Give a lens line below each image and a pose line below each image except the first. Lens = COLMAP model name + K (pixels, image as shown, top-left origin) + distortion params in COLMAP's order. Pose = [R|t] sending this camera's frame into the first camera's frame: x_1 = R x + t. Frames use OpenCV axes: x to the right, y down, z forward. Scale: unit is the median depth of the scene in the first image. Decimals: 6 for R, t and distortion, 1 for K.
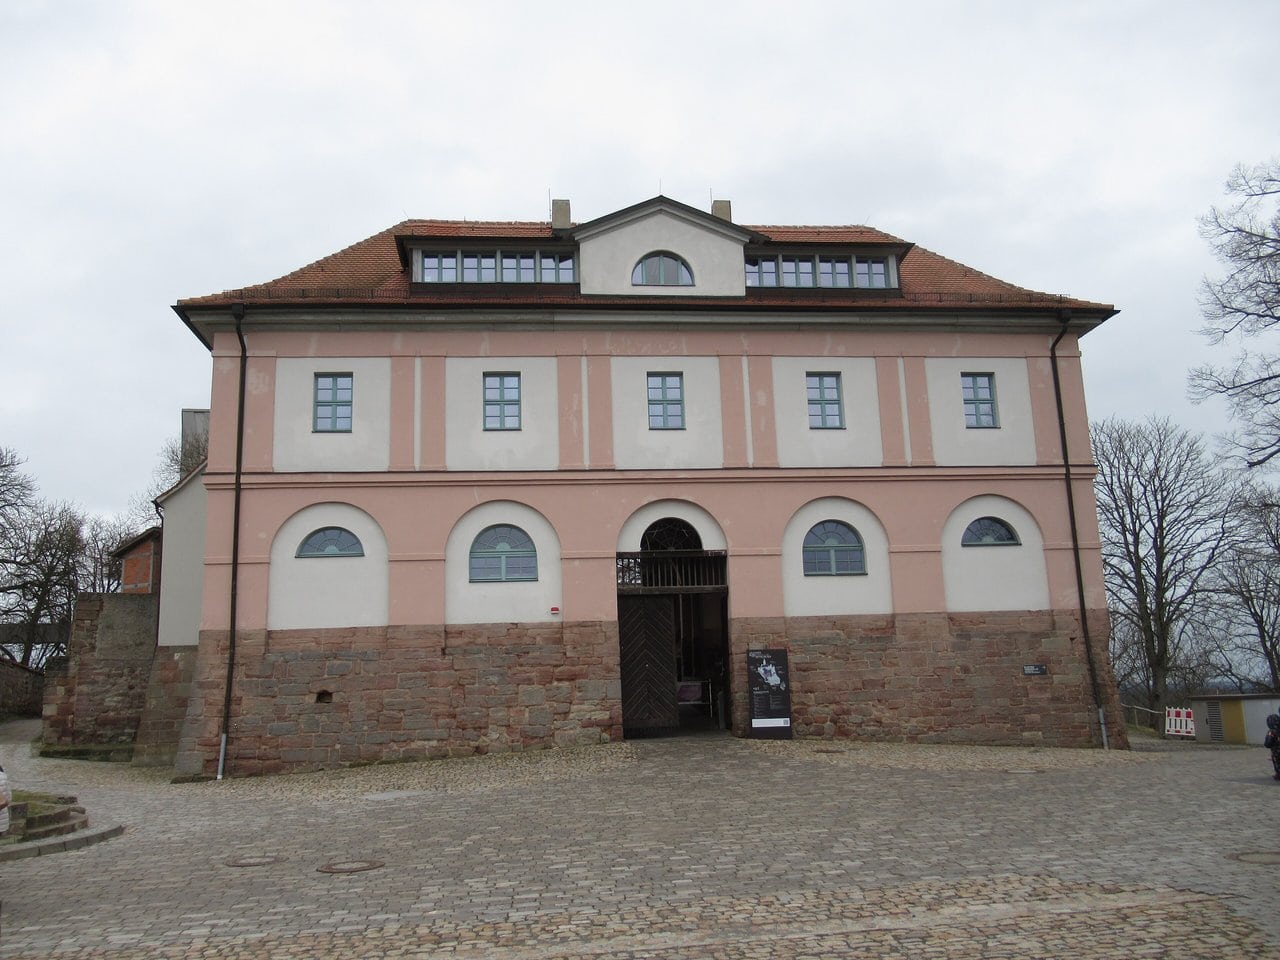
lens RADIAL K [[1106.6, 0, 638.7], [0, 1106.6, 482.4], [0, 0, 1]] dist [-0.005241, 0.009015]
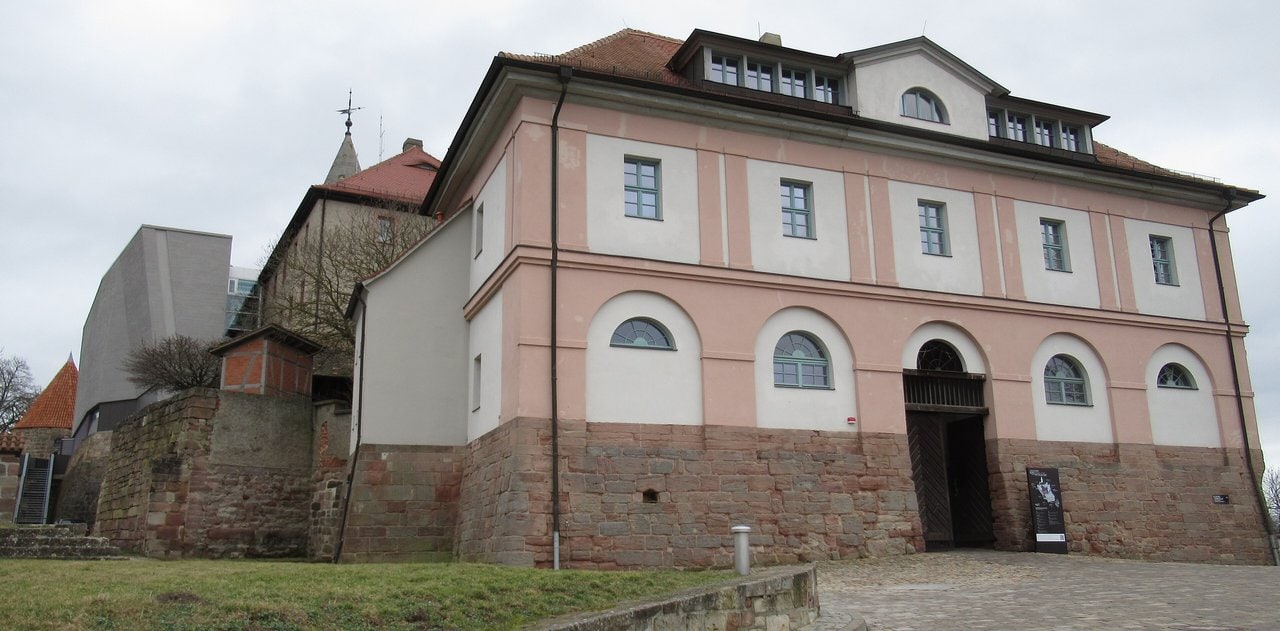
lens RADIAL K [[961.8, 0, 654.1], [0, 961.8, 339.3], [0, 0, 1]] dist [0.005897, 0.003565]
pose [[0.959651, 0.080466, 0.269435, -0.474700], [-0.070077, 0.996387, -0.047972, 0.094795], [-0.272321, 0.027155, 0.961823, 0.208024]]
